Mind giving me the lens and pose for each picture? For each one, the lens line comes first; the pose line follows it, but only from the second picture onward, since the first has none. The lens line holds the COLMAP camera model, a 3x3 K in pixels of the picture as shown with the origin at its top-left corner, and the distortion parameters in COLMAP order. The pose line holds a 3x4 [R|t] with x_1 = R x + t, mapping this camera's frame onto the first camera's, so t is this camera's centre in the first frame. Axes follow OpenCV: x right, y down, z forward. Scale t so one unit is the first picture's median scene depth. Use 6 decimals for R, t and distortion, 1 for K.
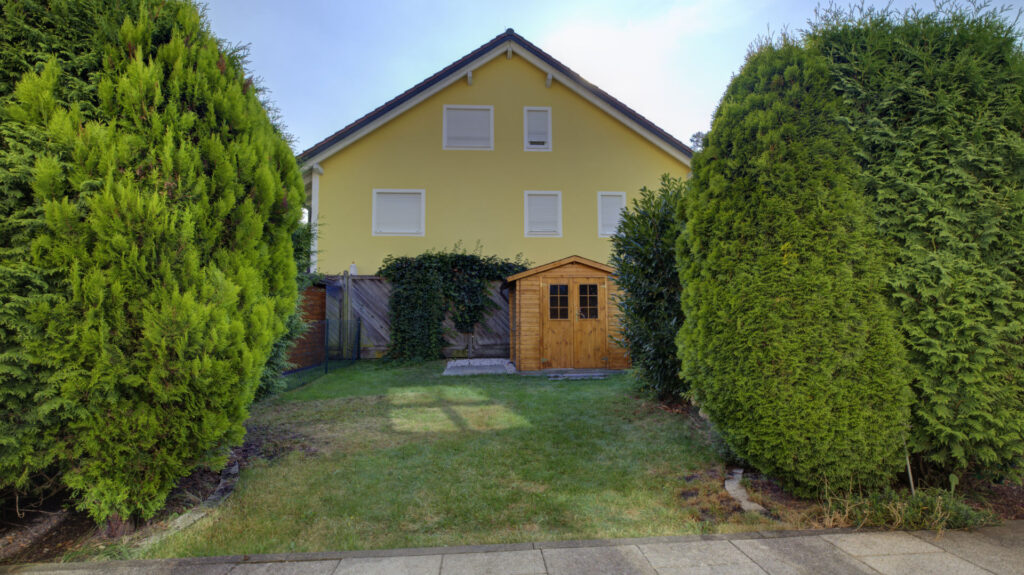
lens RADIAL K [[482.7, 0, 512.0], [0, 482.7, 287.5], [0, 0, 1]] dist [0.000372, 0.000180]
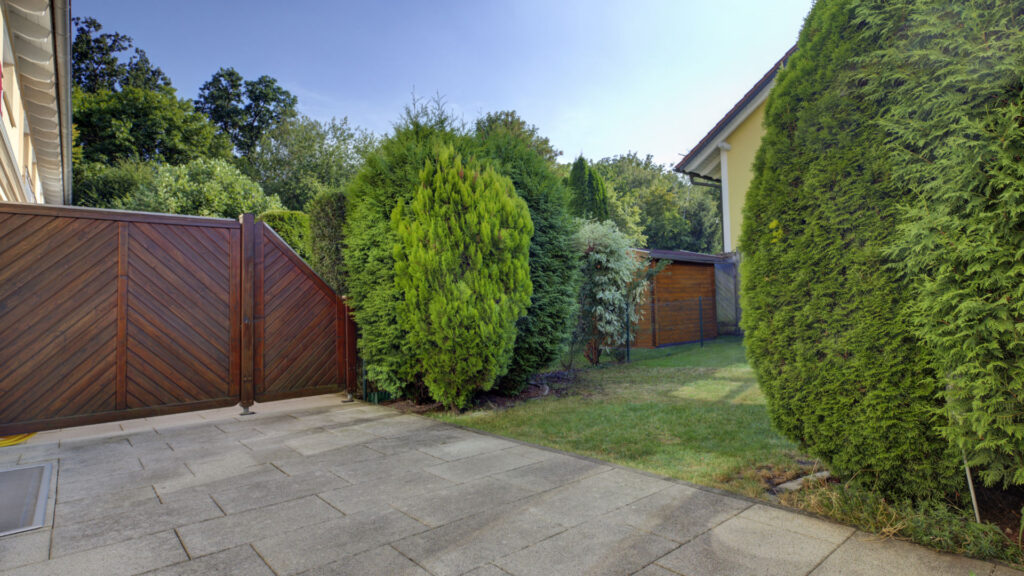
lens RADIAL K [[504.1, 0, 512.0], [0, 504.1, 288.0], [0, 0, 1]] dist [-0.000034, 0.000047]
pose [[0.607547, -0.051982, -0.792581, 0.232458], [0.095215, 0.995427, 0.007700, -0.003076], [0.788556, -0.080144, 0.609718, -0.015553]]
